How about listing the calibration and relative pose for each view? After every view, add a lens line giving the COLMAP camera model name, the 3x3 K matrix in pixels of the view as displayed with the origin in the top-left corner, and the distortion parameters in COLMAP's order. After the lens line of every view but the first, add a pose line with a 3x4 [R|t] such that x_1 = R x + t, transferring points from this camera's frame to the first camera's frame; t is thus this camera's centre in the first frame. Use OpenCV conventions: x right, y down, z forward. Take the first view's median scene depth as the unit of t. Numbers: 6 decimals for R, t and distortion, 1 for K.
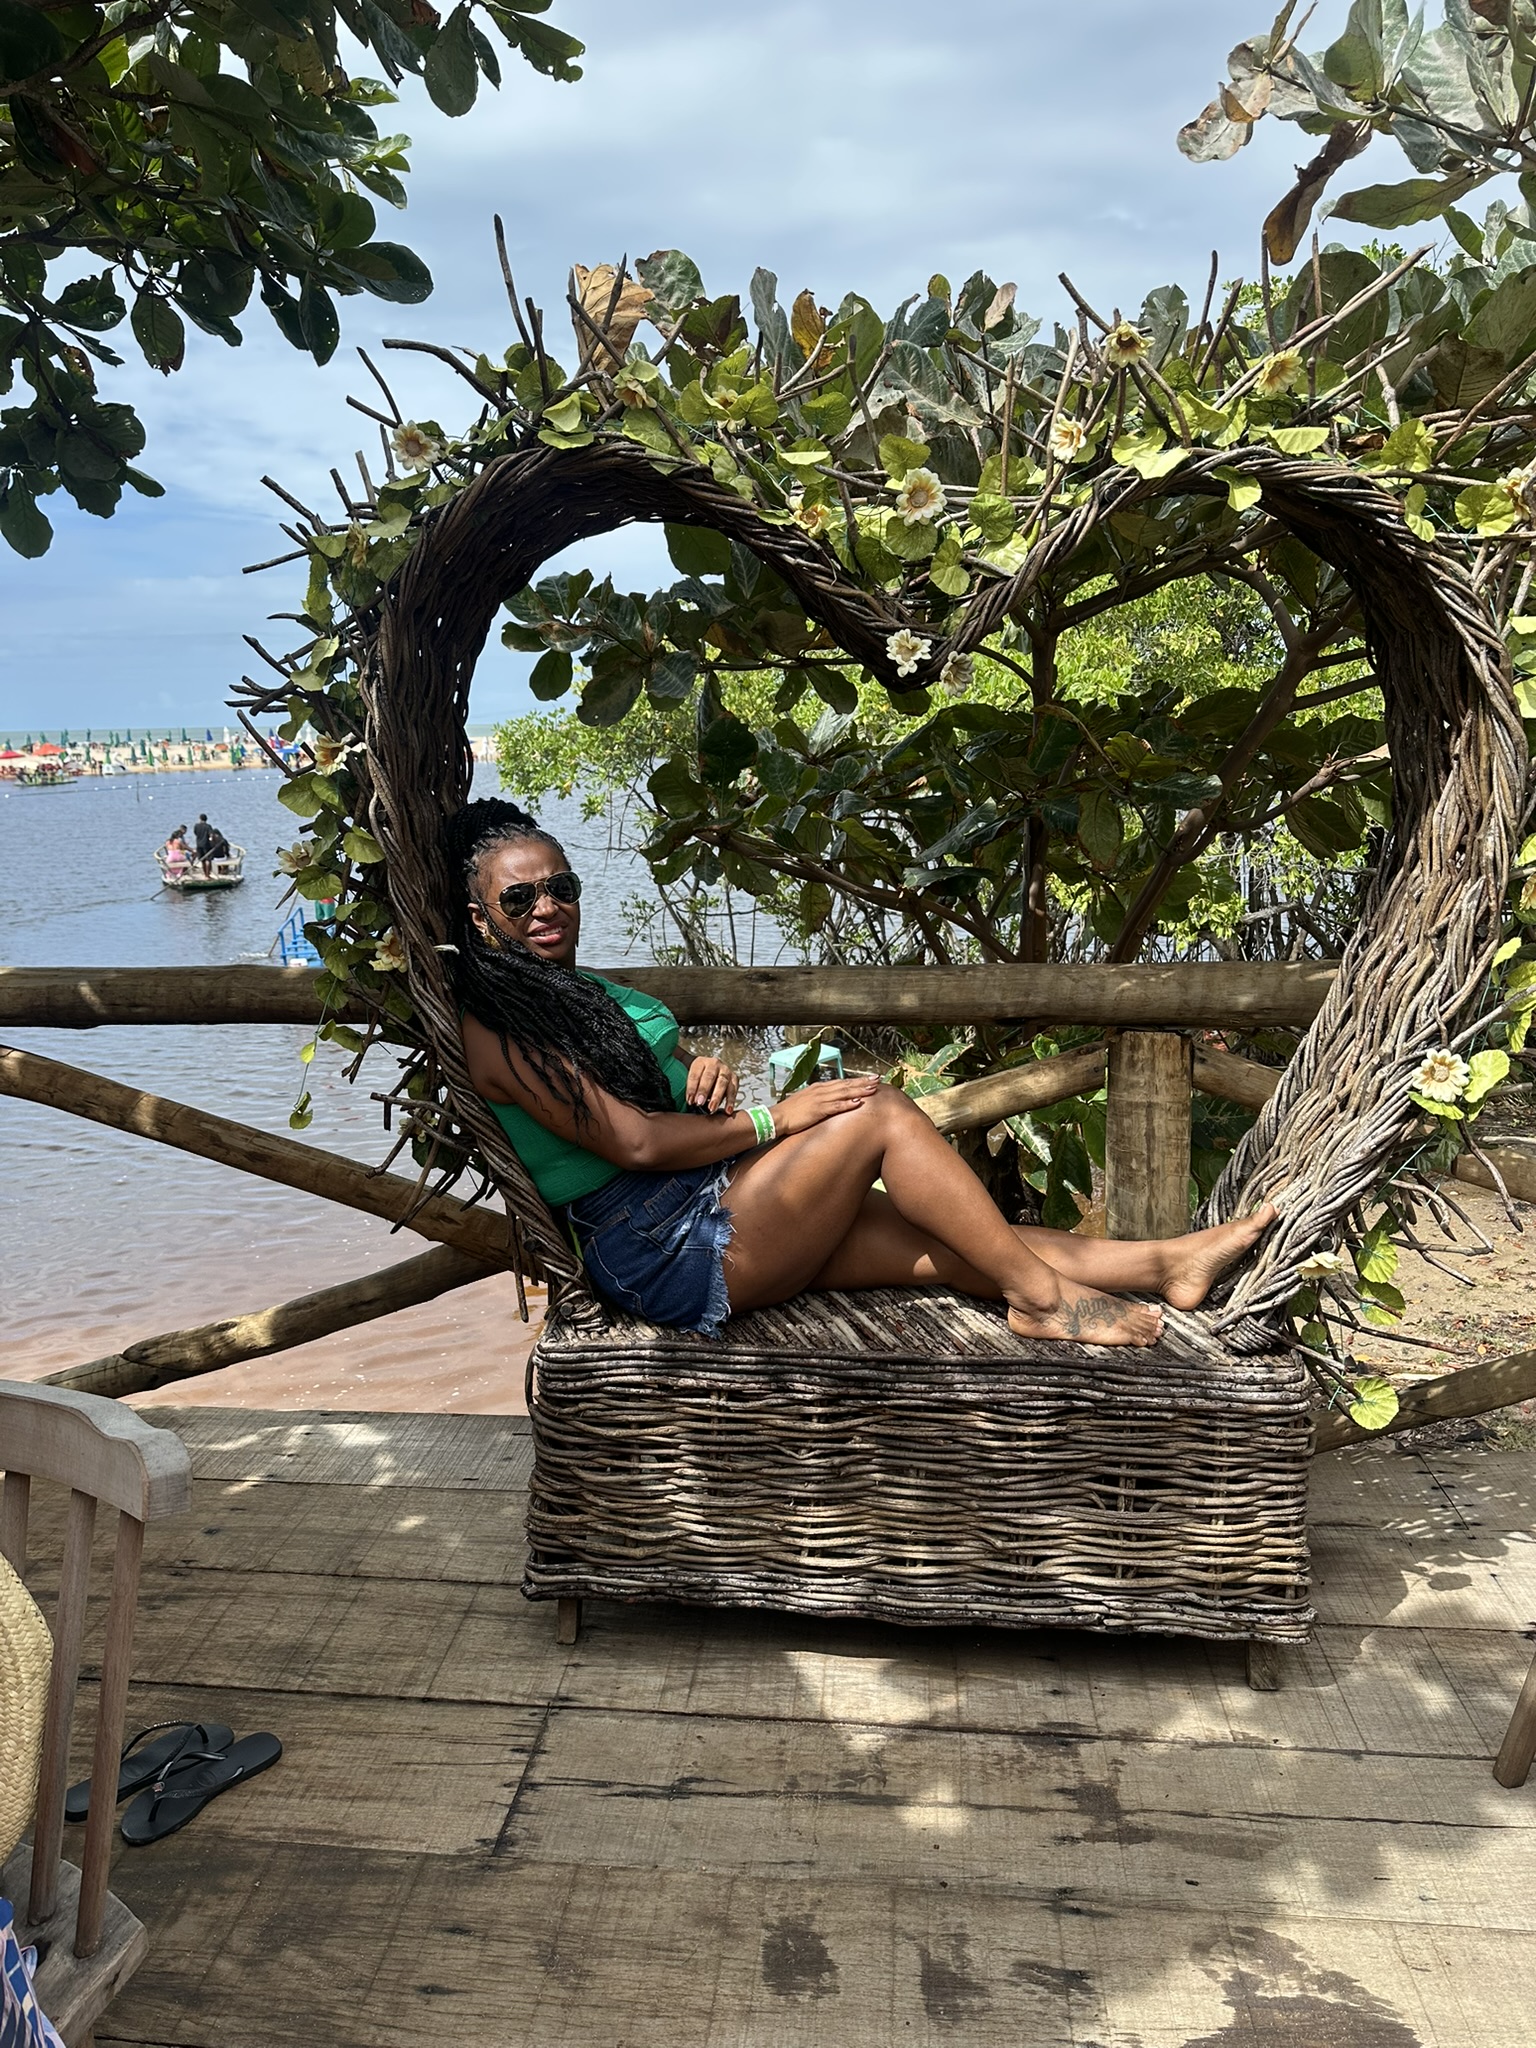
lens RADIAL K [[1494.2, 0, 752.1], [0, 1494.2, 1029.1], [0, 0, 1]] dist [0.022734, -0.049395]
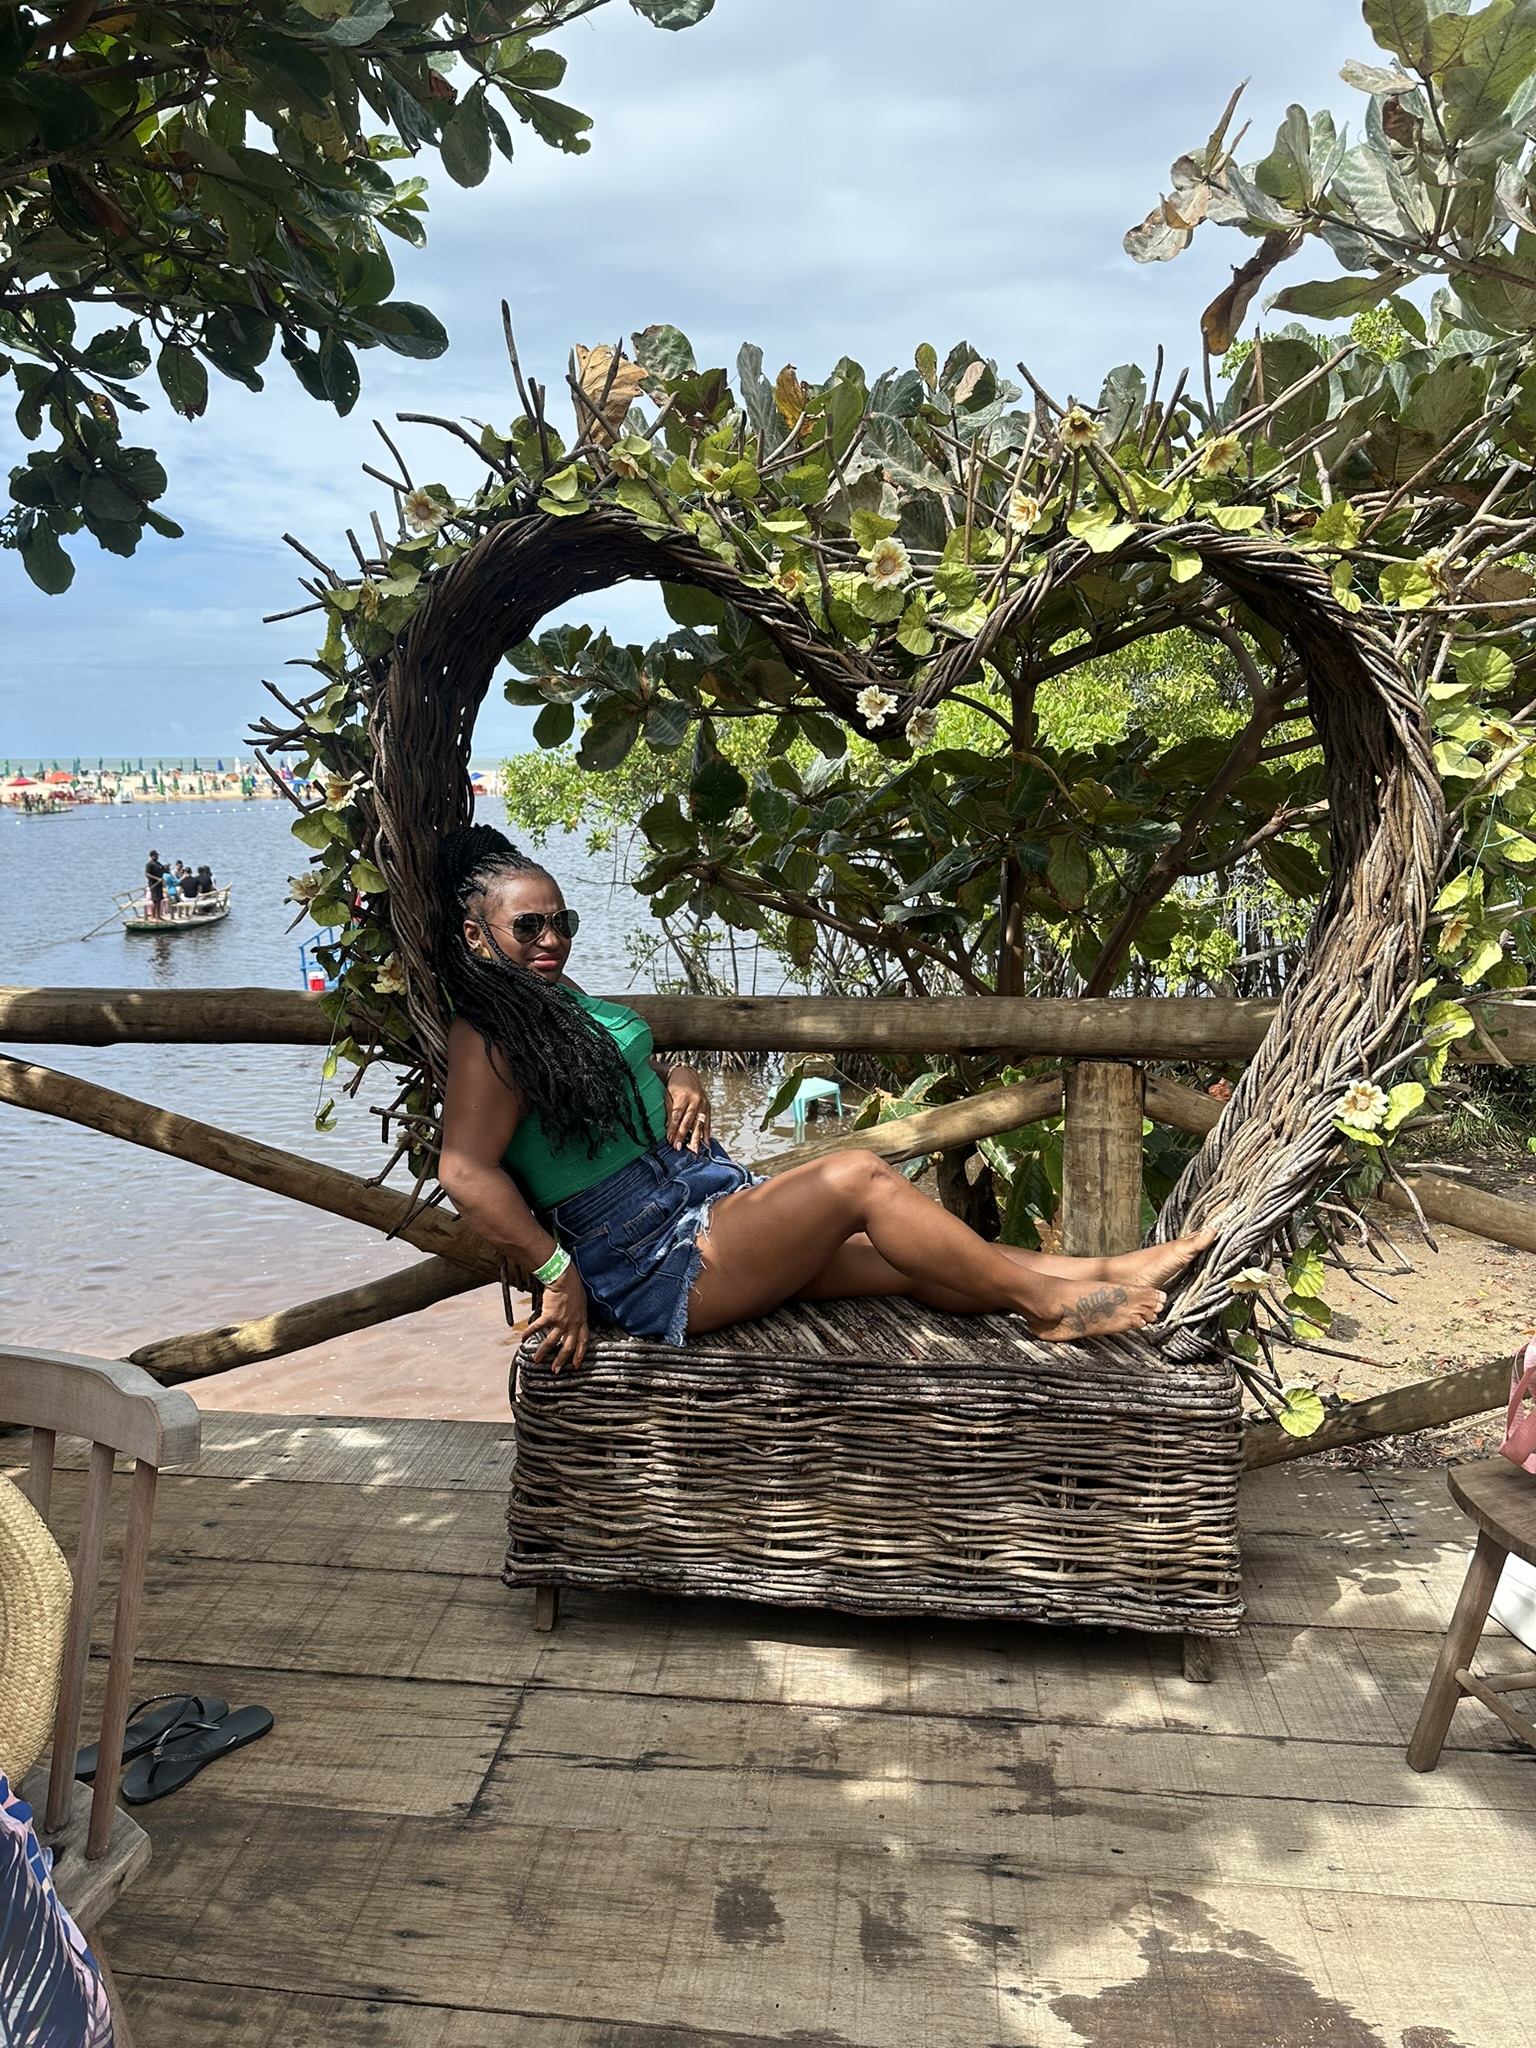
lens RADIAL K [[1494.2, 0, 753.3], [0, 1494.2, 1032.8], [0, 0, 1]] dist [0.022734, -0.049395]
pose [[0.999894, 0.014346, -0.002376, 0.022980], [-0.014394, 0.999661, -0.021682, 0.008779], [0.002064, 0.021713, 0.999762, -0.075272]]
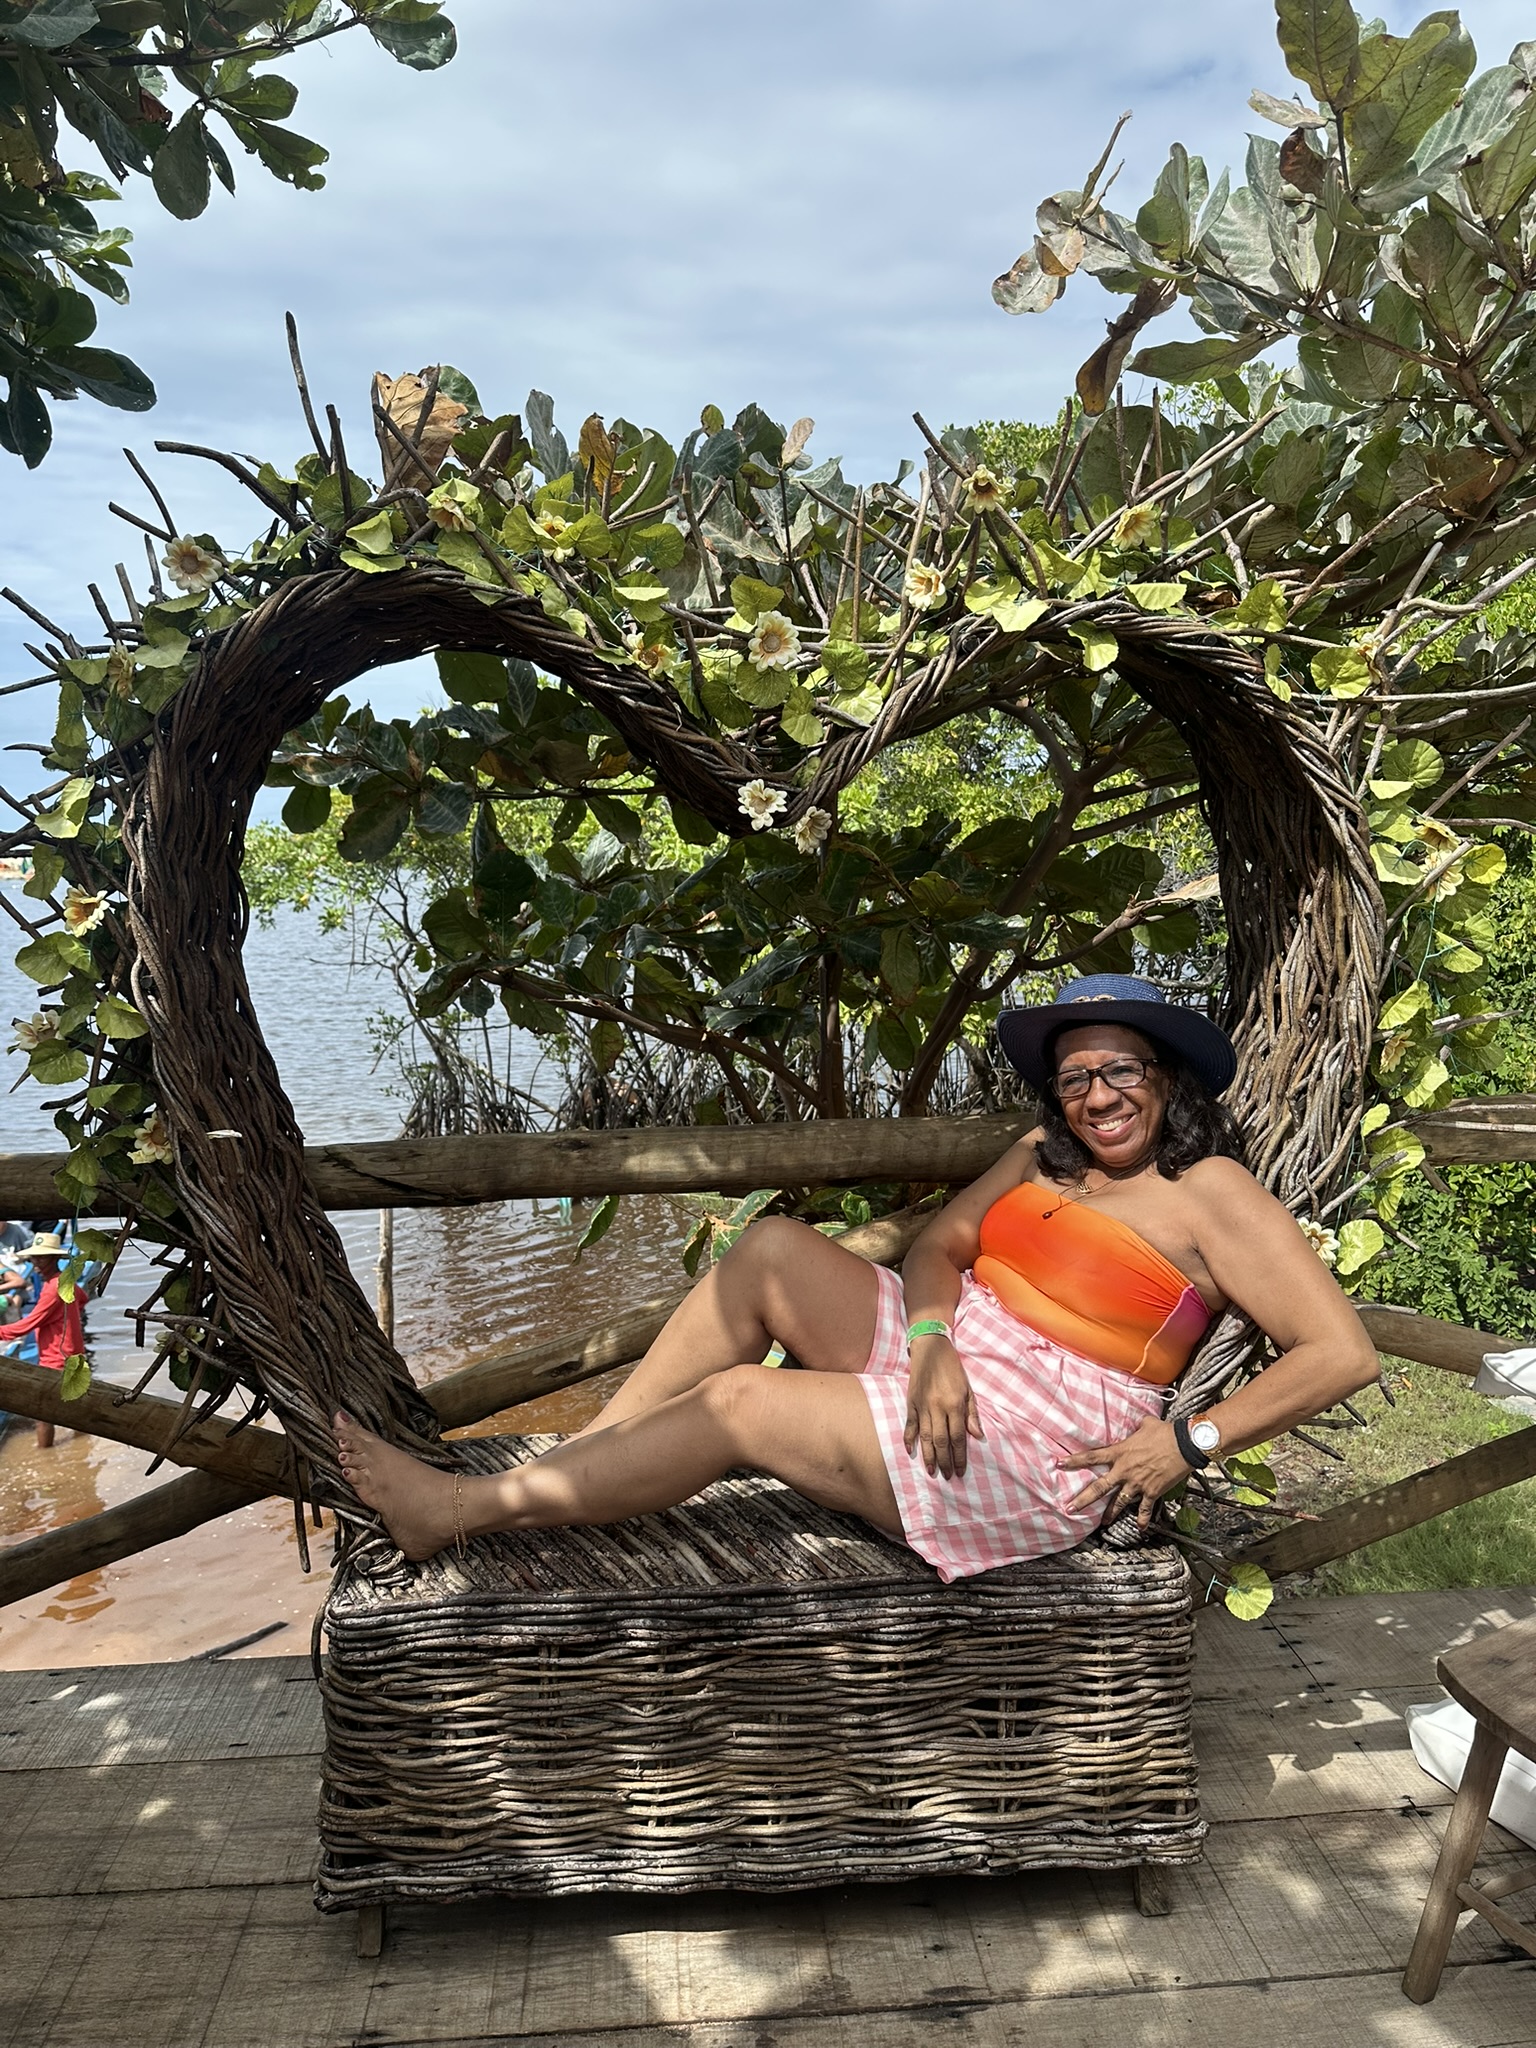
lens RADIAL K [[1494.2, 0, 784.1], [0, 1494.2, 1019.2], [0, 0, 1]] dist [0.022734, -0.049395]
pose [[0.981499, -0.020603, 0.190357, -0.047792], [0.034822, 0.996821, -0.071658, -0.052557], [-0.188276, 0.076961, 0.979096, 0.099185]]
